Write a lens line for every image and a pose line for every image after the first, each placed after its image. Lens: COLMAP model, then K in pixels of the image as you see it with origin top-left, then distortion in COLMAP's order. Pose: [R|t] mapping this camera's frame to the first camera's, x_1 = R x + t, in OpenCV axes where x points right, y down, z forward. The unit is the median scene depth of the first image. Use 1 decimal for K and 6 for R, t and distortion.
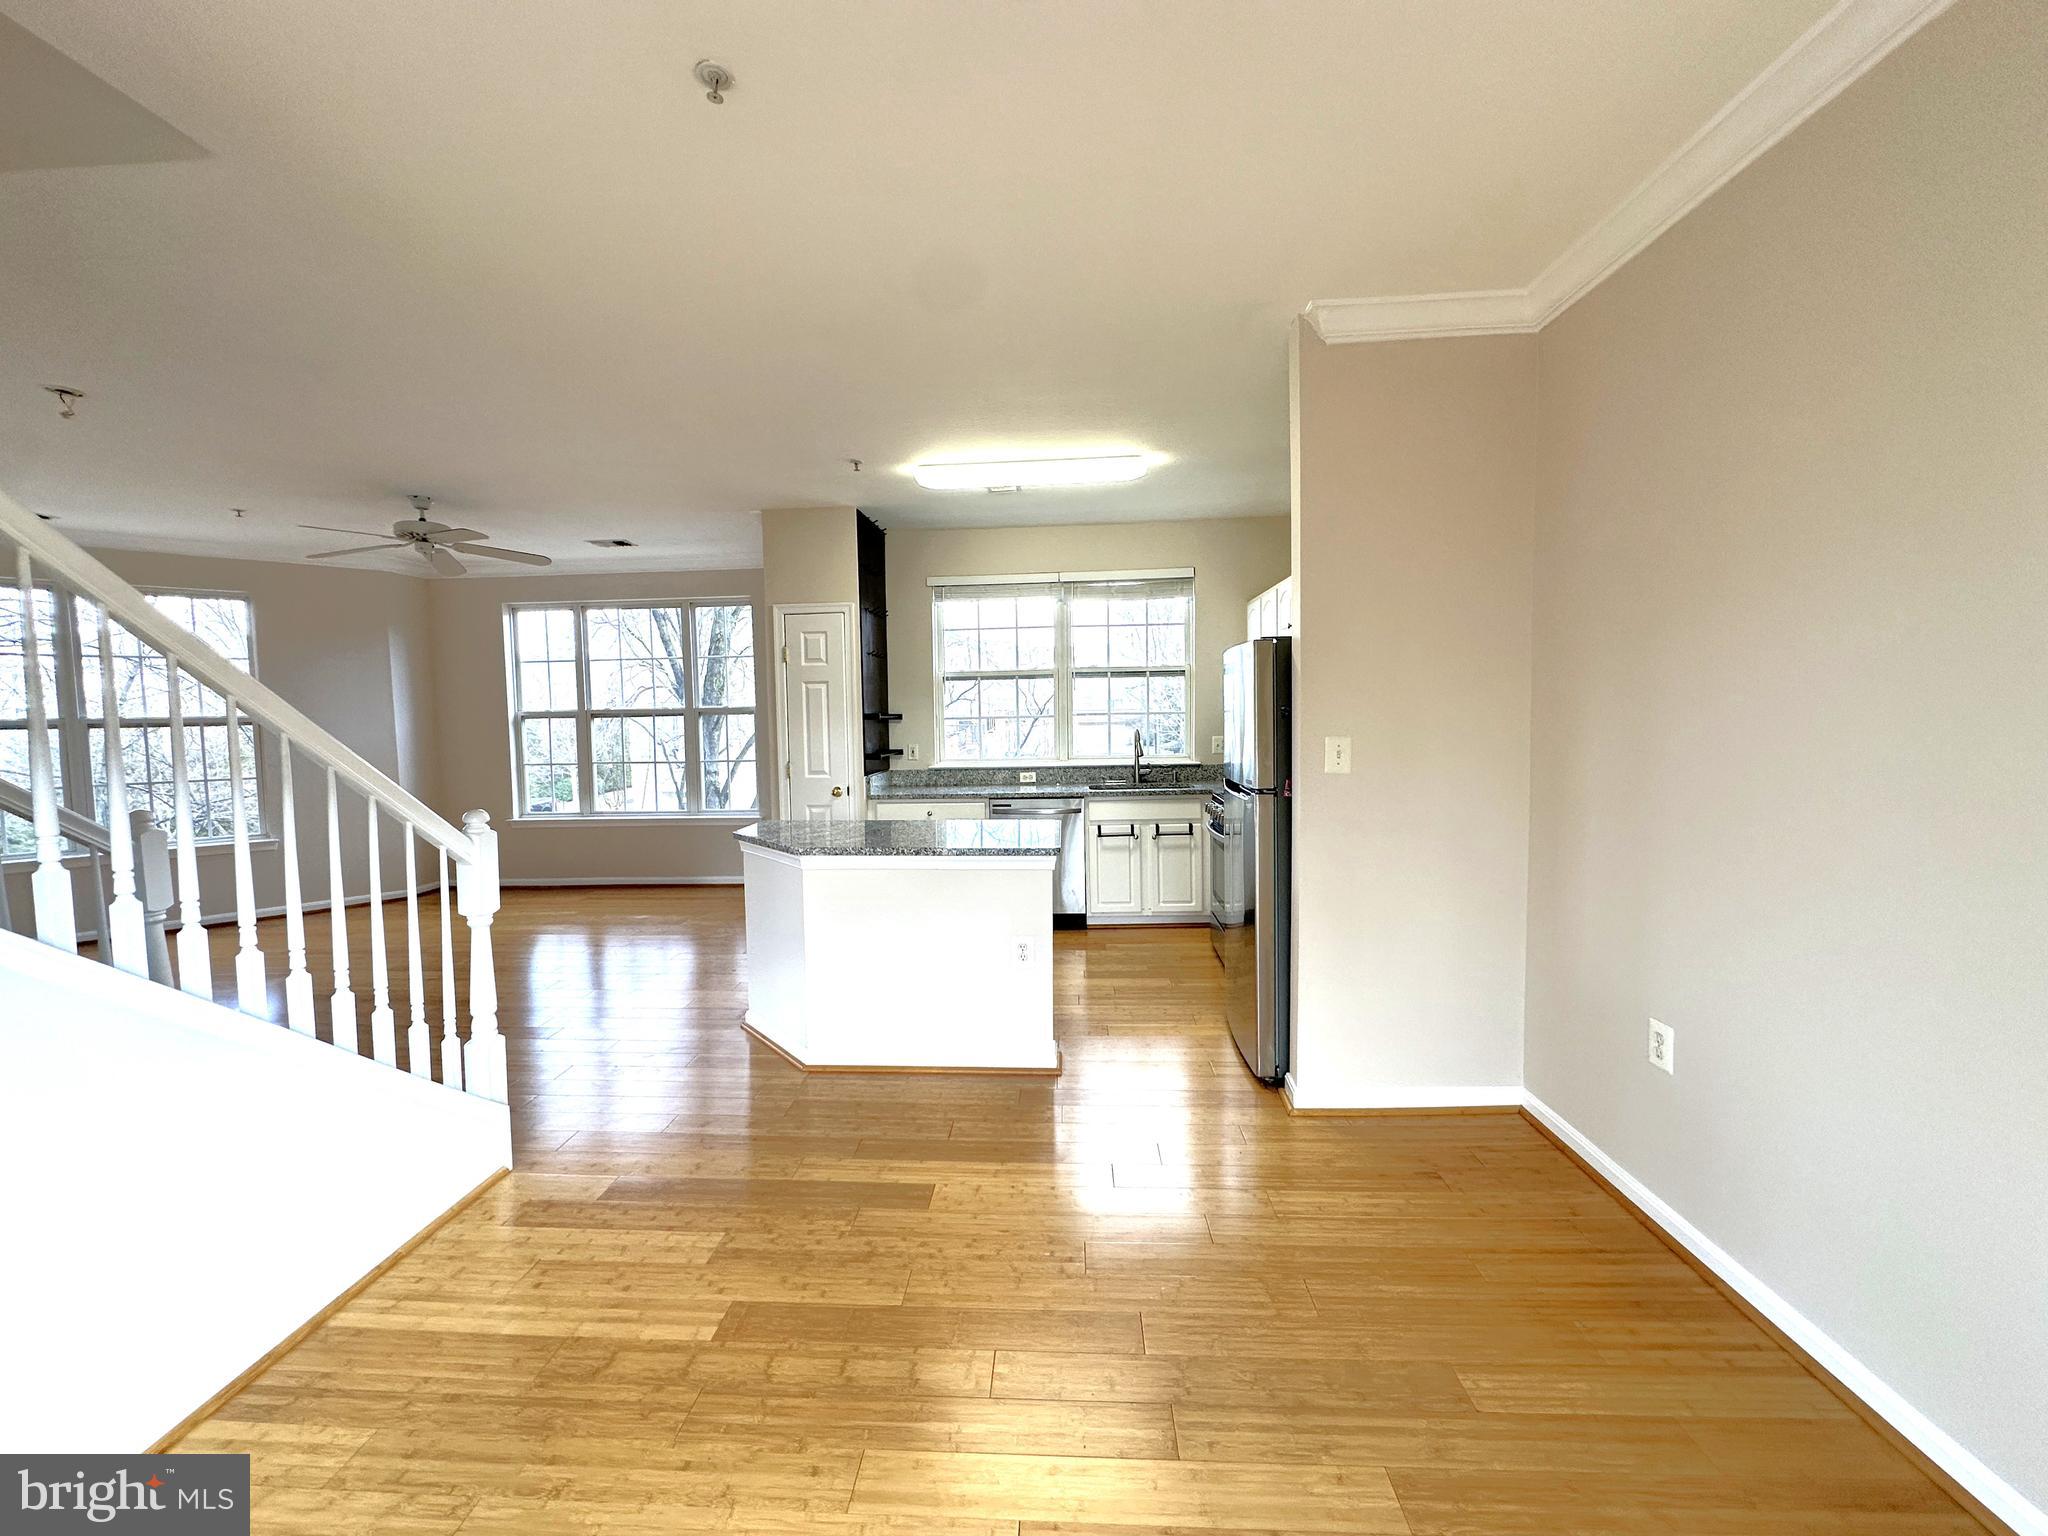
lens RADIAL K [[814.5, 0, 1022.9], [0, 814.5, 766.8], [0, 0, 1]] dist [-0.004170, 0.000390]
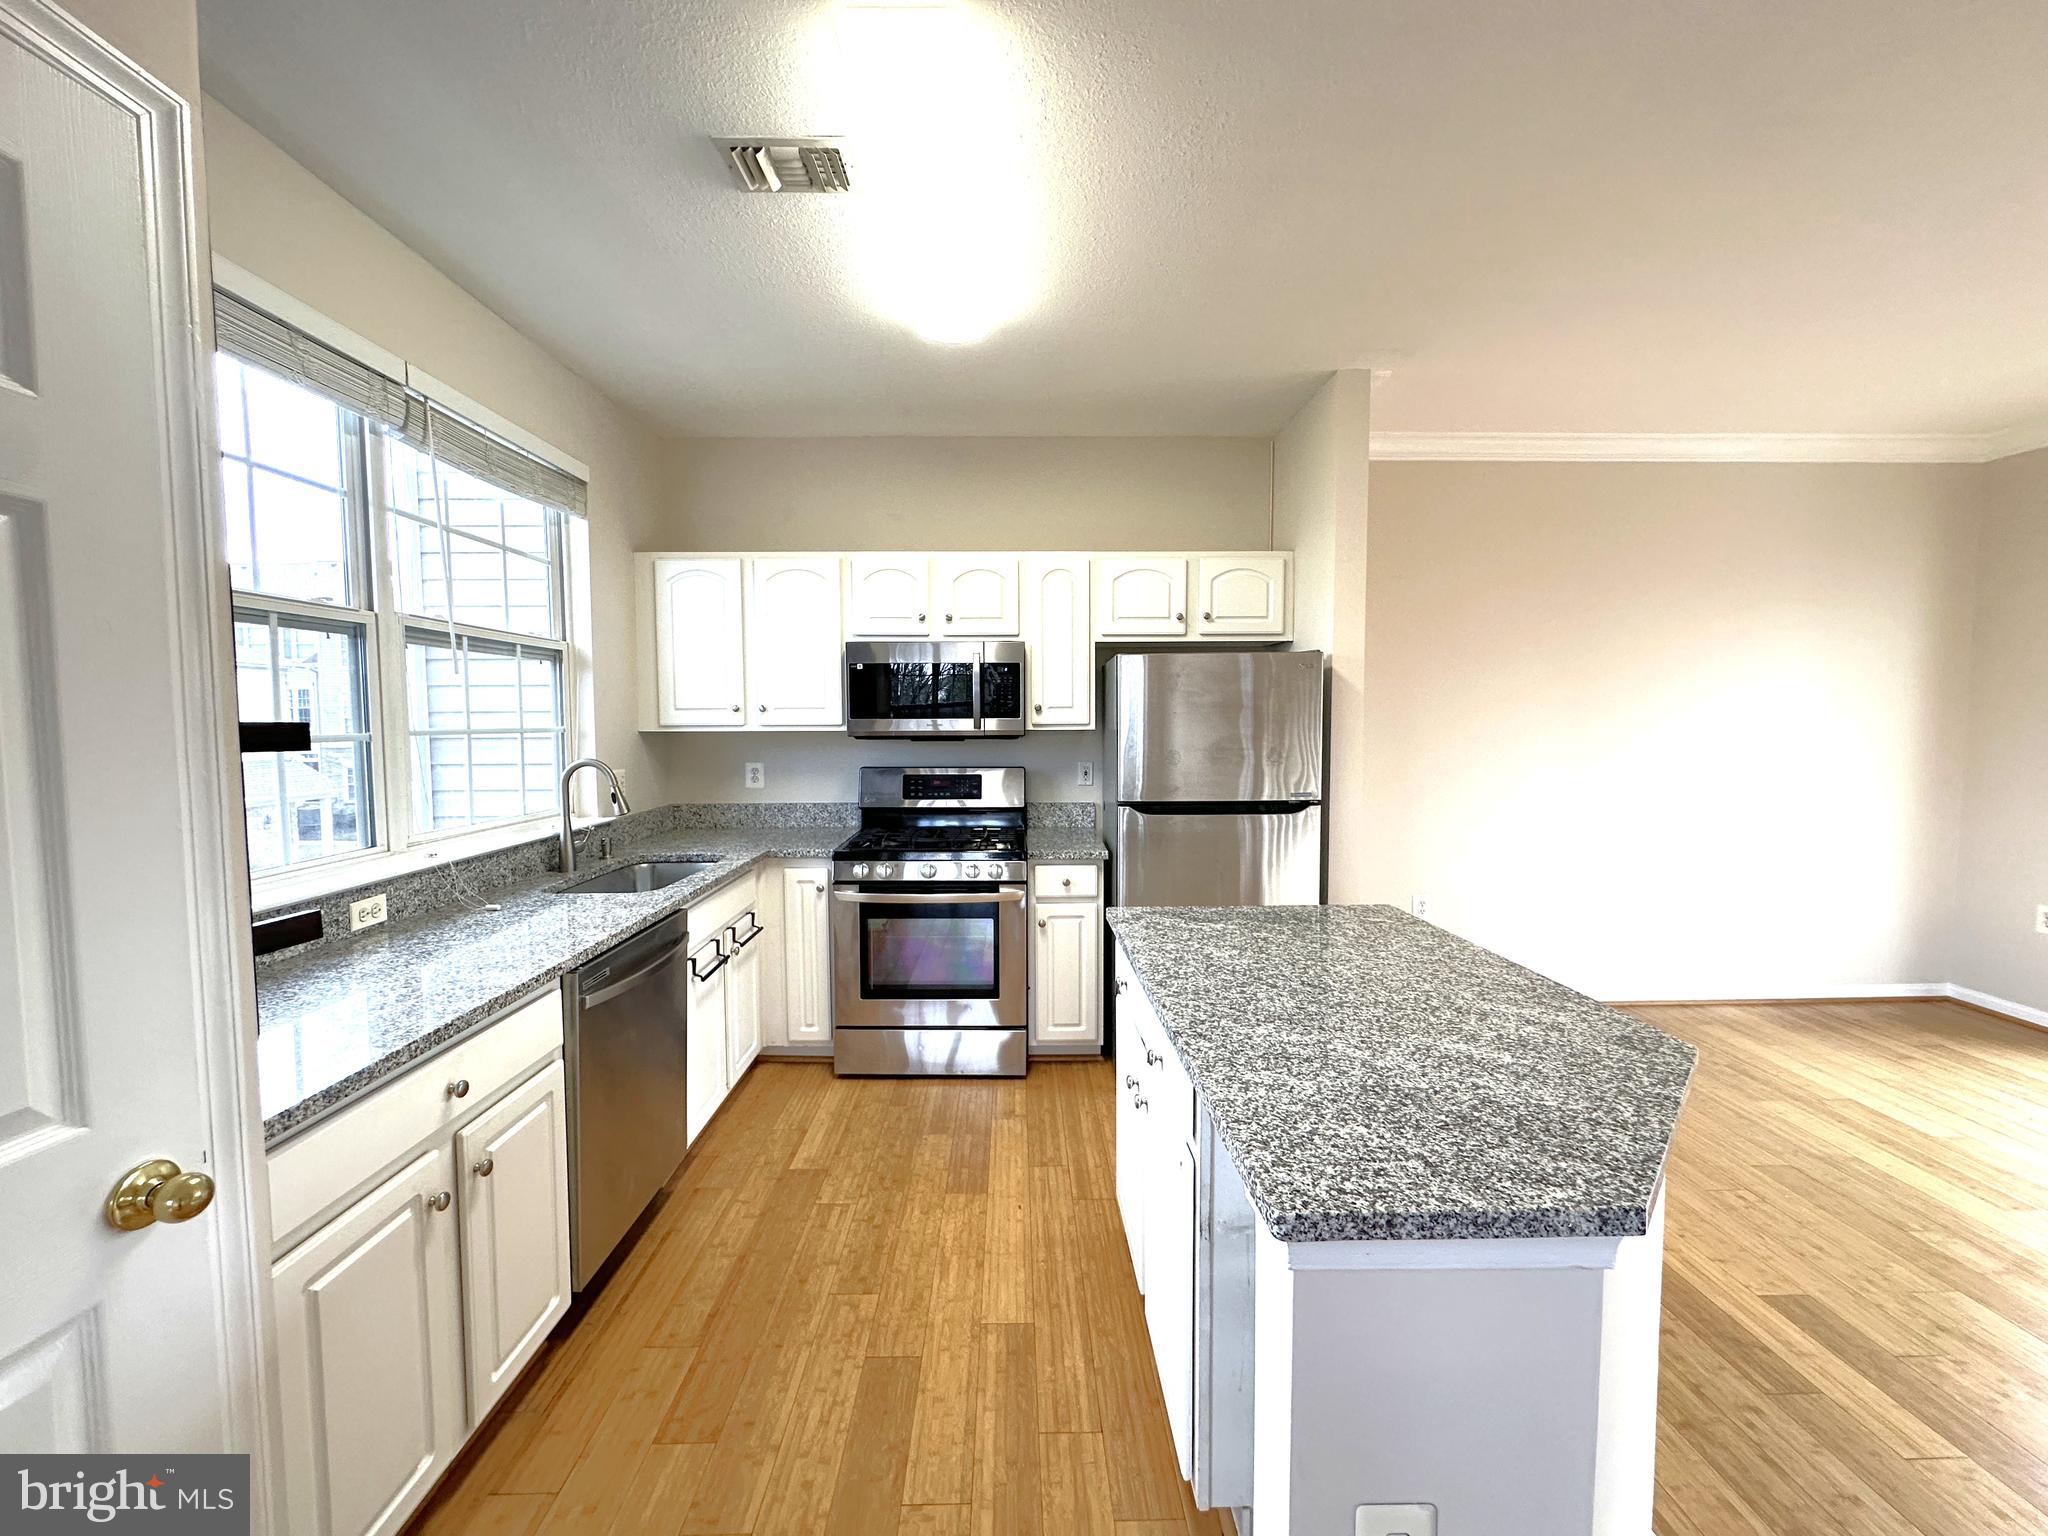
lens RADIAL K [[814.5, 0, 1022.9], [0, 814.5, 766.8], [0, 0, 1]] dist [-0.004170, 0.000390]
pose [[-0.077730, -0.039145, 0.996206, -0.399270], [0.070744, 0.996493, 0.044677, -0.049964], [-0.994461, 0.073949, -0.074688, 0.825429]]
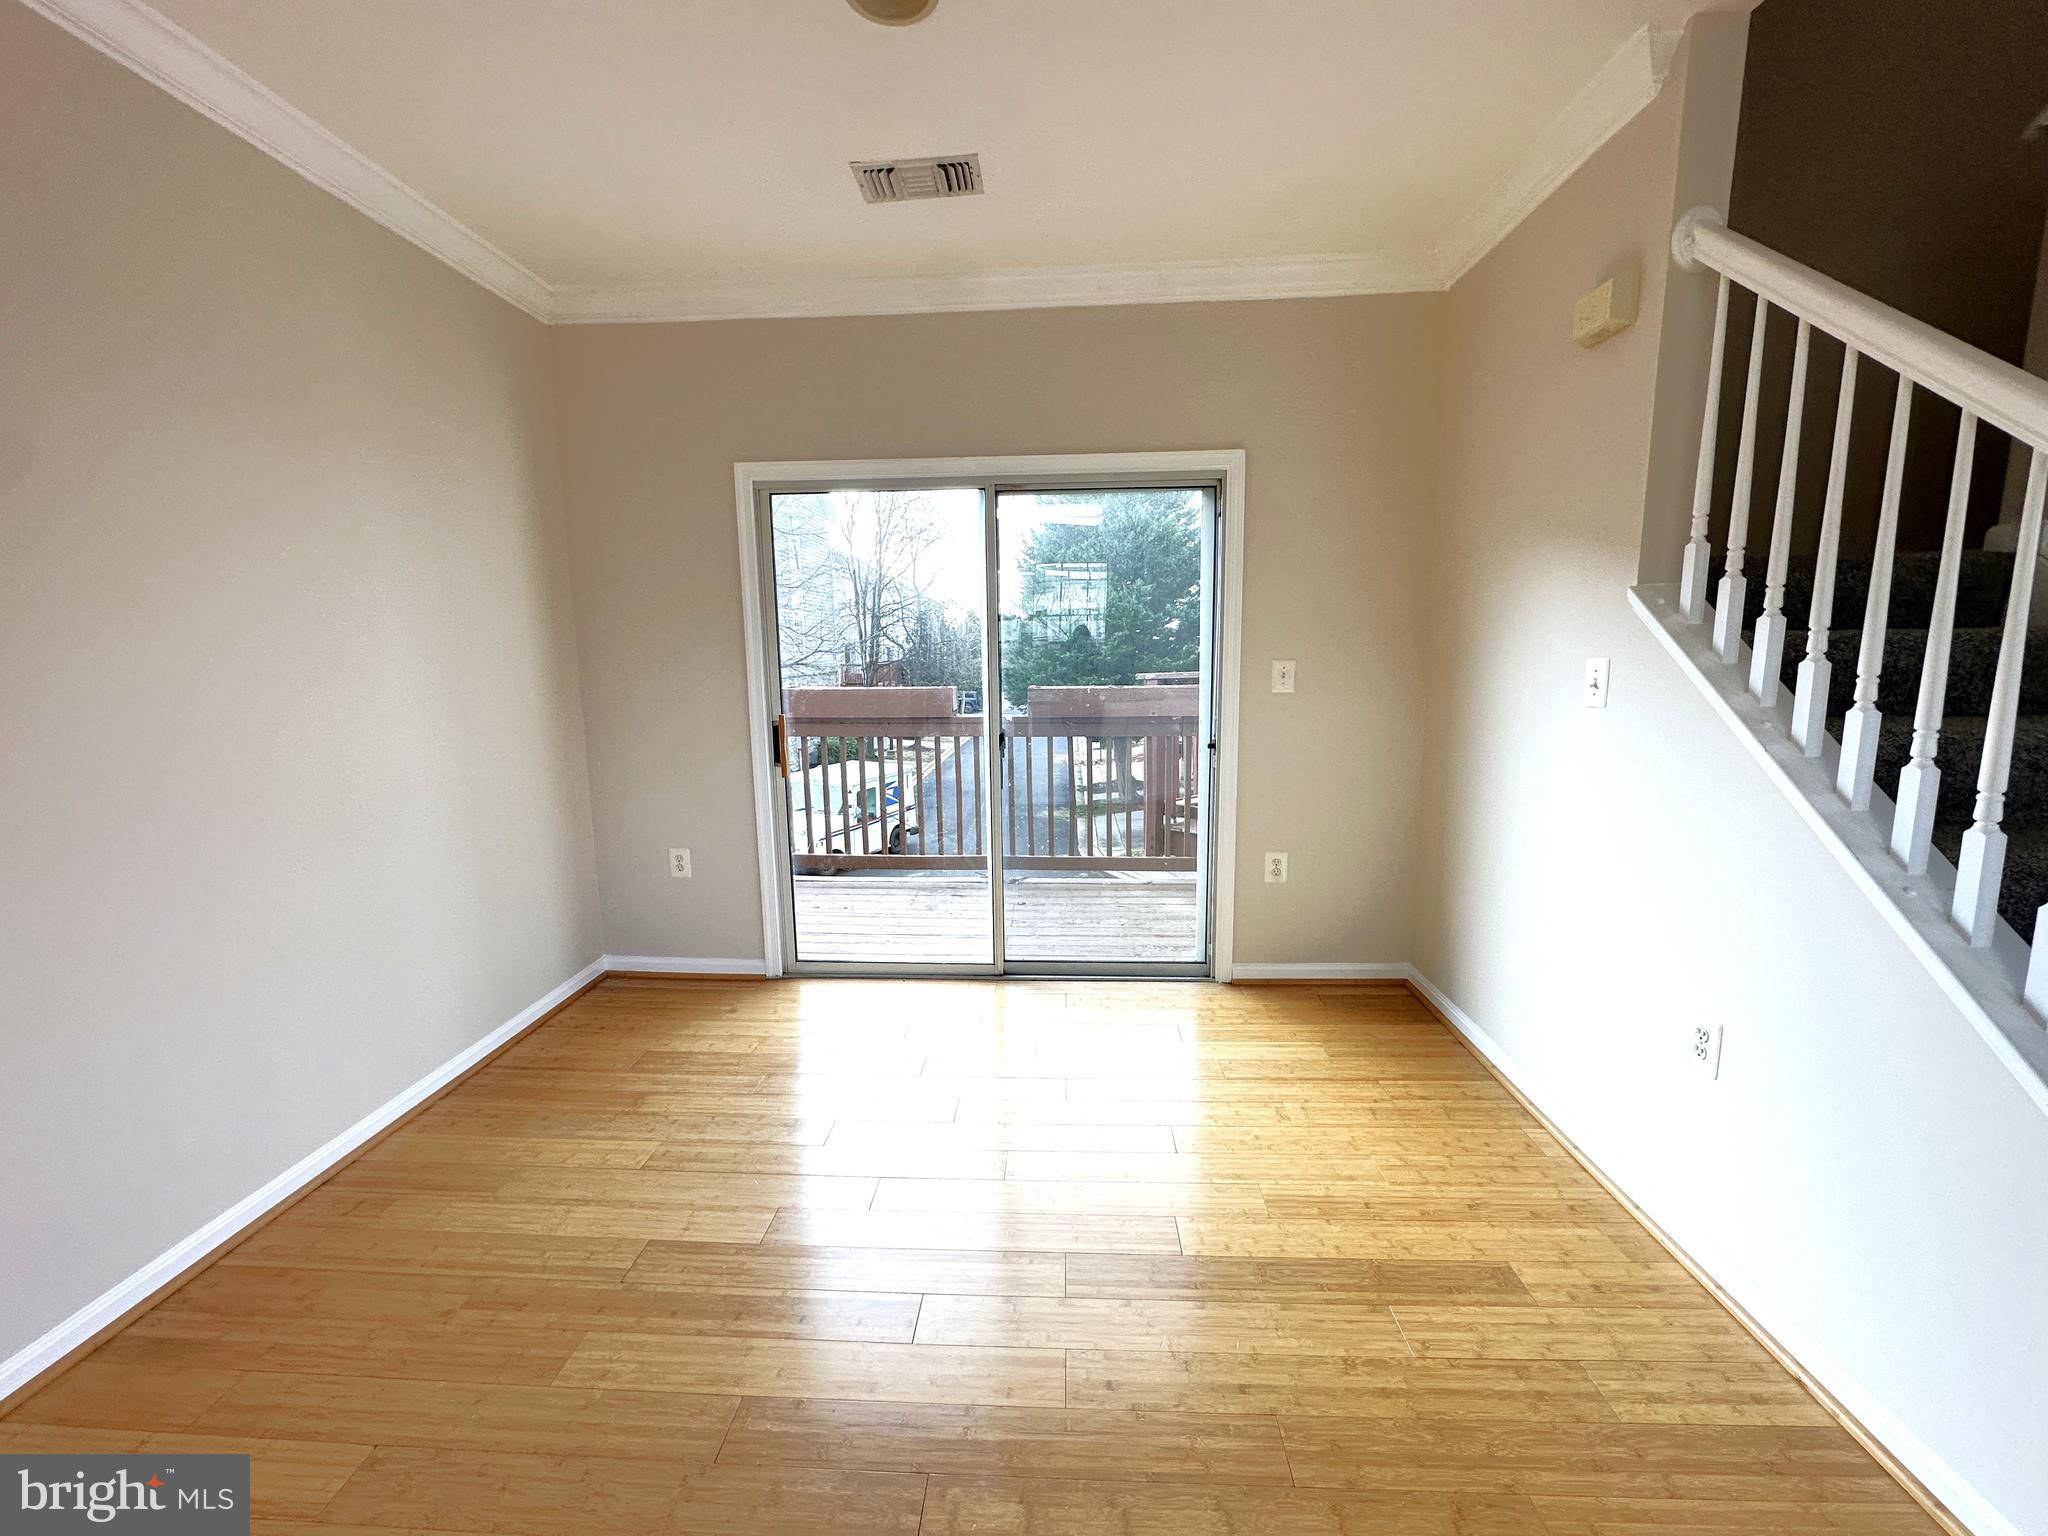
lens RADIAL K [[814.5, 0, 1022.9], [0, 814.5, 766.8], [0, 0, 1]] dist [-0.004170, 0.000390]
pose [[-0.999461, 0.032795, 0.001376, -0.050647], [0.032366, 0.977671, 0.207635, -0.026665], [0.005464, 0.207568, -0.978205, 0.524899]]
